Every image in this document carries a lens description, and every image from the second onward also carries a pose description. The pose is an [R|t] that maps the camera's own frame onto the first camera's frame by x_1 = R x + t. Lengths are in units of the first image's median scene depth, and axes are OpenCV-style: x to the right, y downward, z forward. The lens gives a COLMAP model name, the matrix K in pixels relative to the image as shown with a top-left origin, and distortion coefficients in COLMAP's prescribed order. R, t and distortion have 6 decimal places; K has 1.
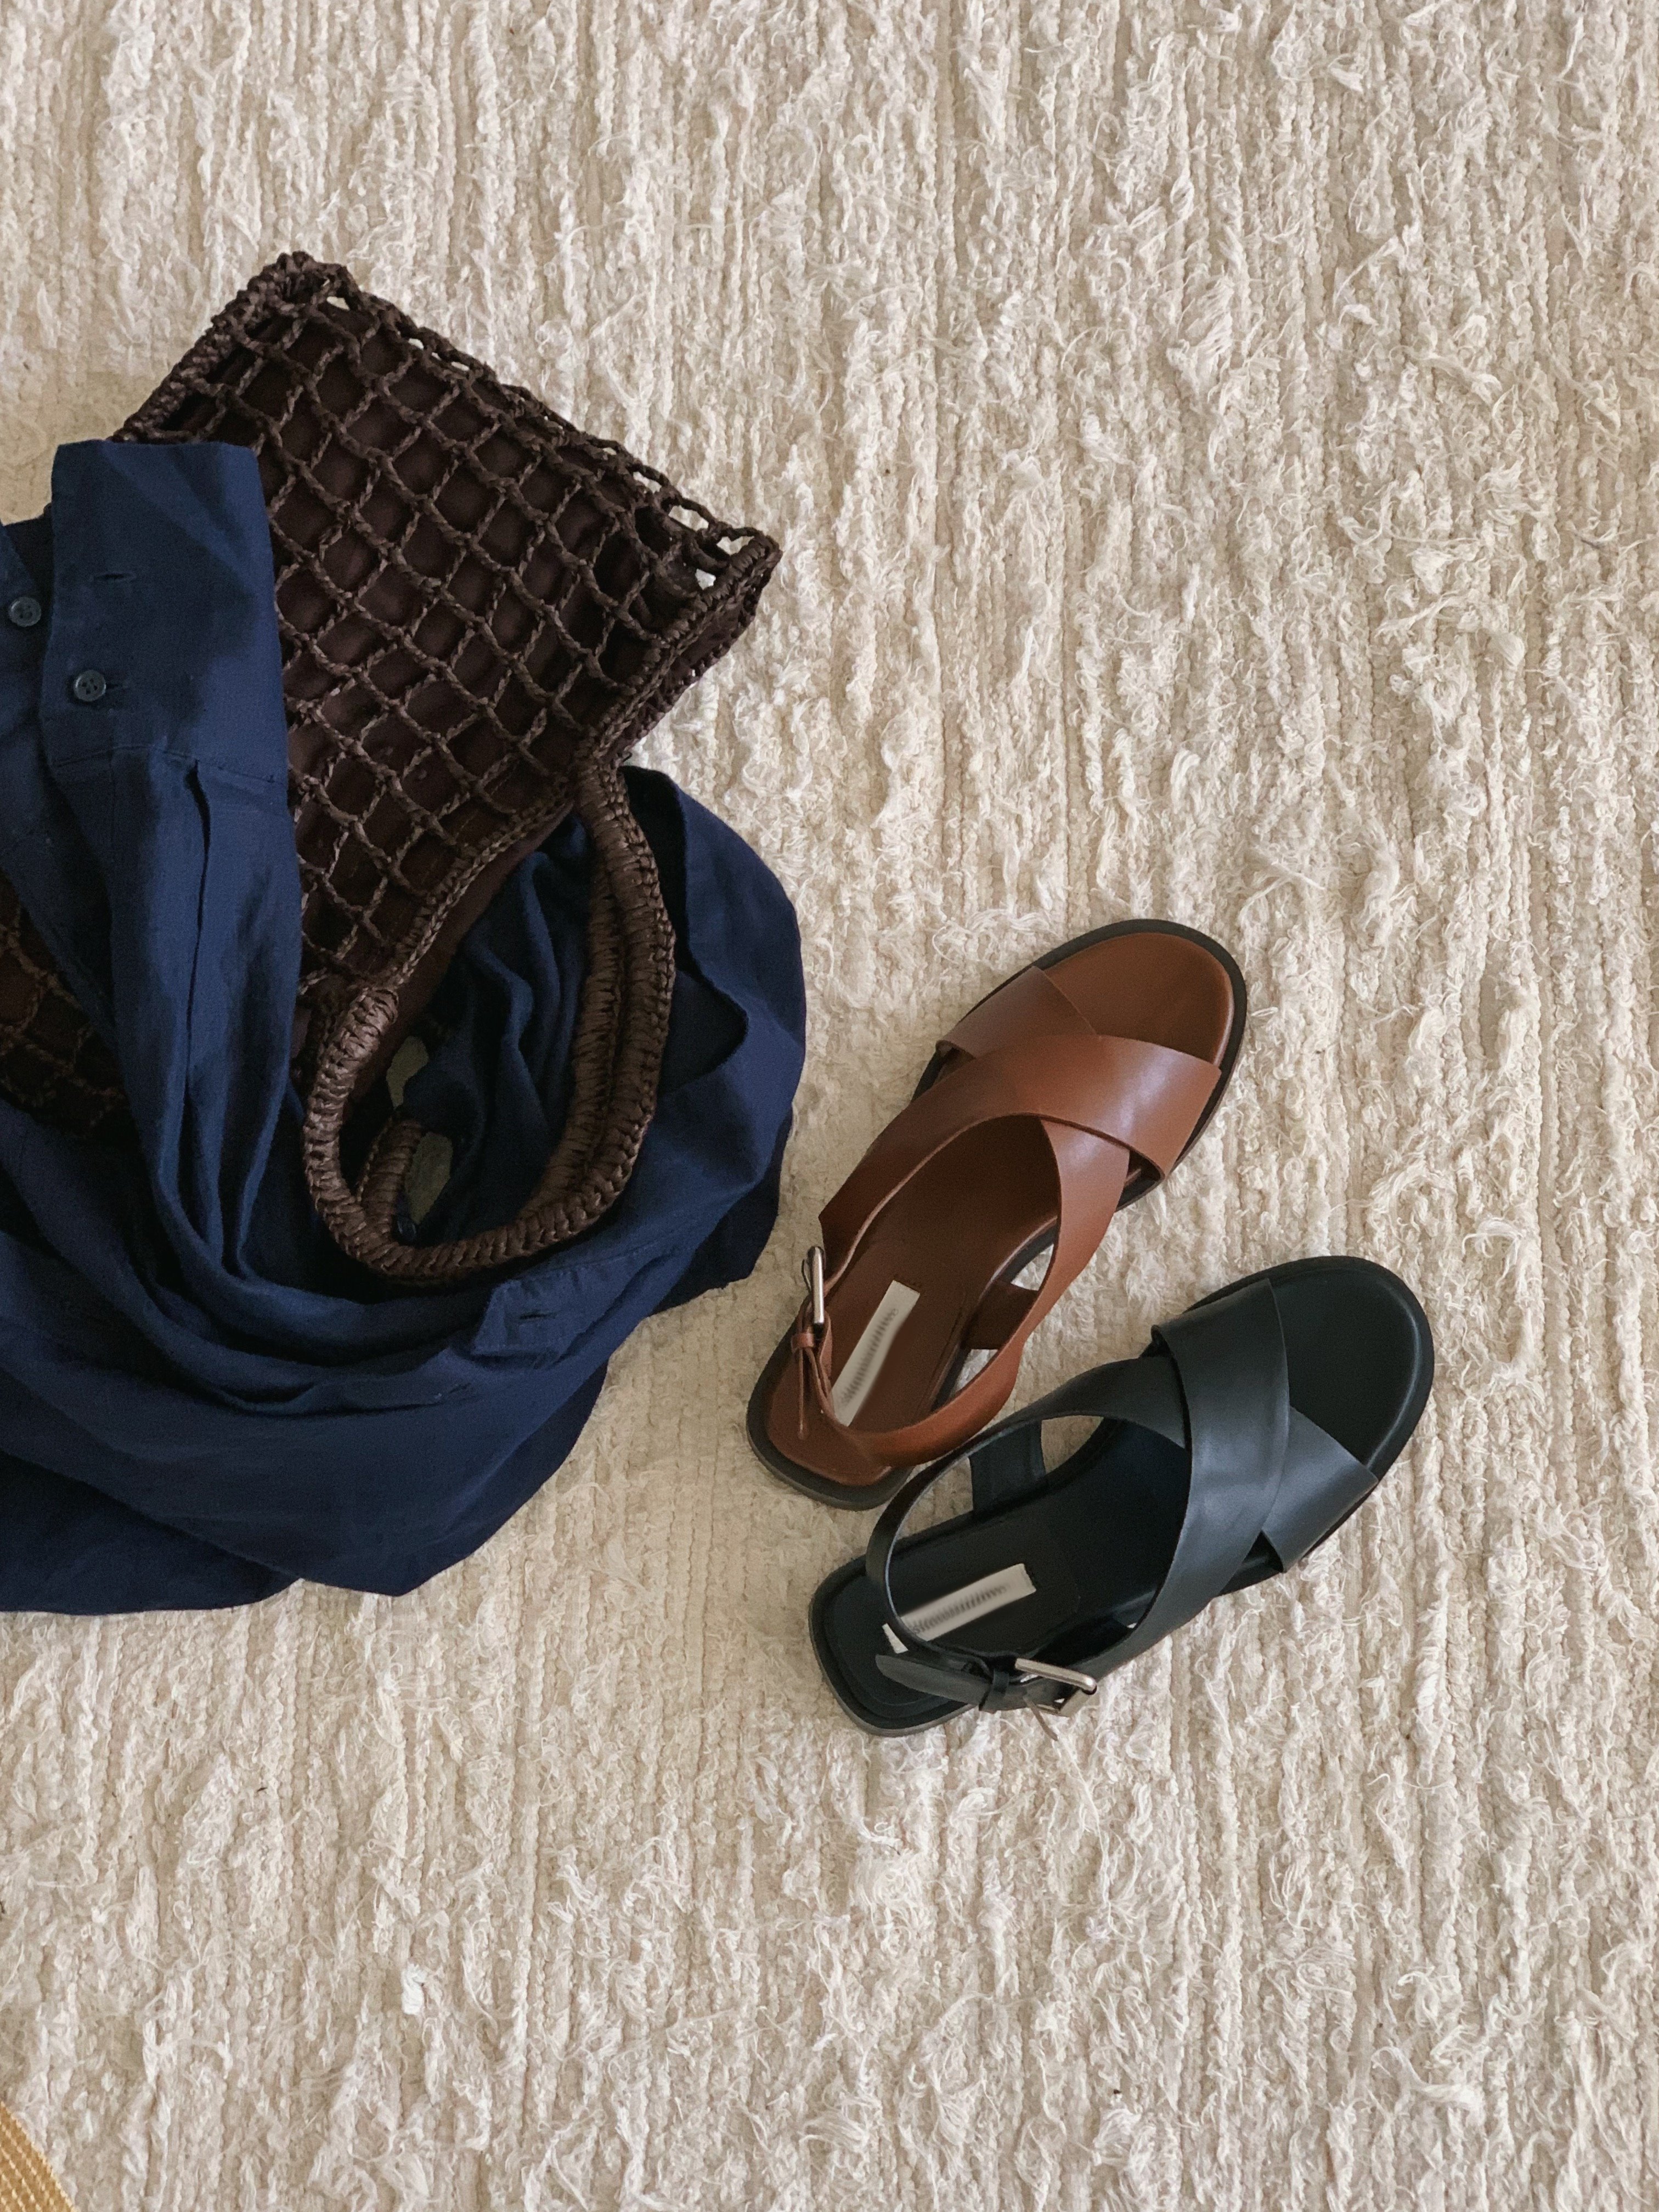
lens RADIAL K [[3417.8, 0, 820.5], [0, 3417.8, 1052.0], [0, 0, 1]] dist [0.180527, -0.784518]
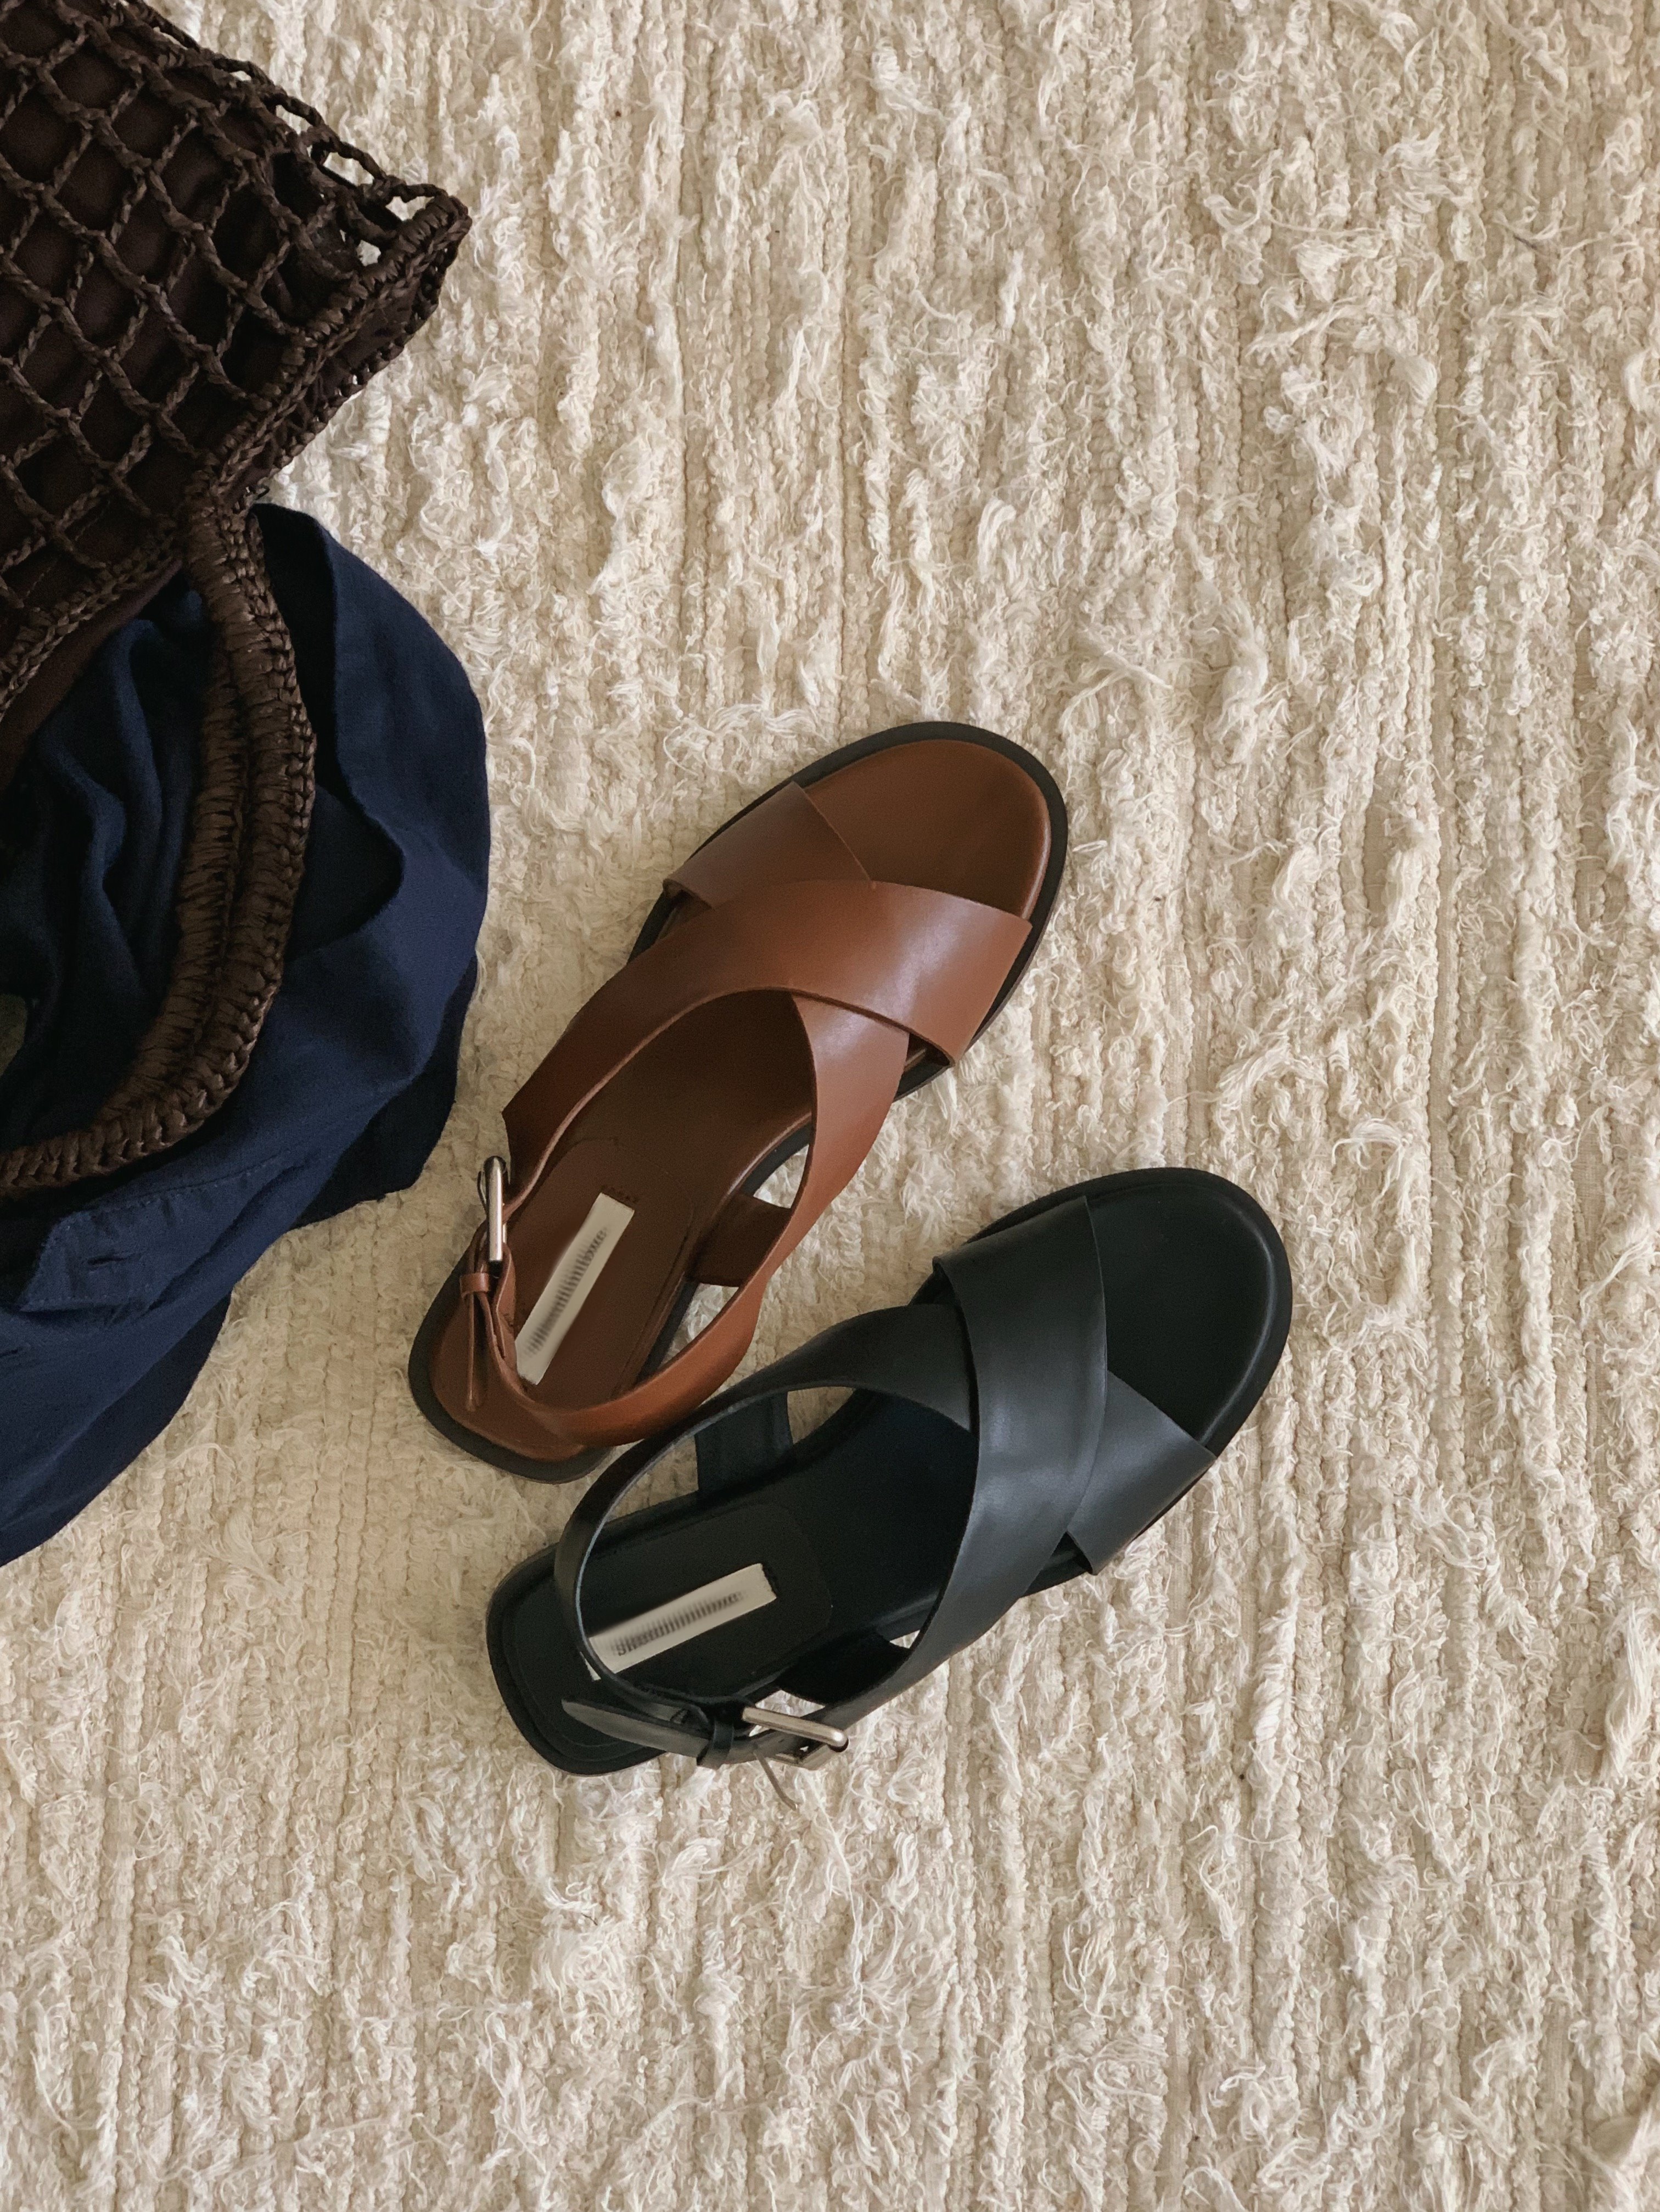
lens RADIAL K [[3413.4, 0, 830.0], [0, 3413.4, 1106.0], [0, 0, 1]] dist [0.153935, -0.794765]
pose [[0.998325, 0.013868, 0.056166, 0.027929], [-0.020147, 0.993411, 0.112822, -0.039739], [-0.054232, -0.113764, 0.992027, 0.228340]]
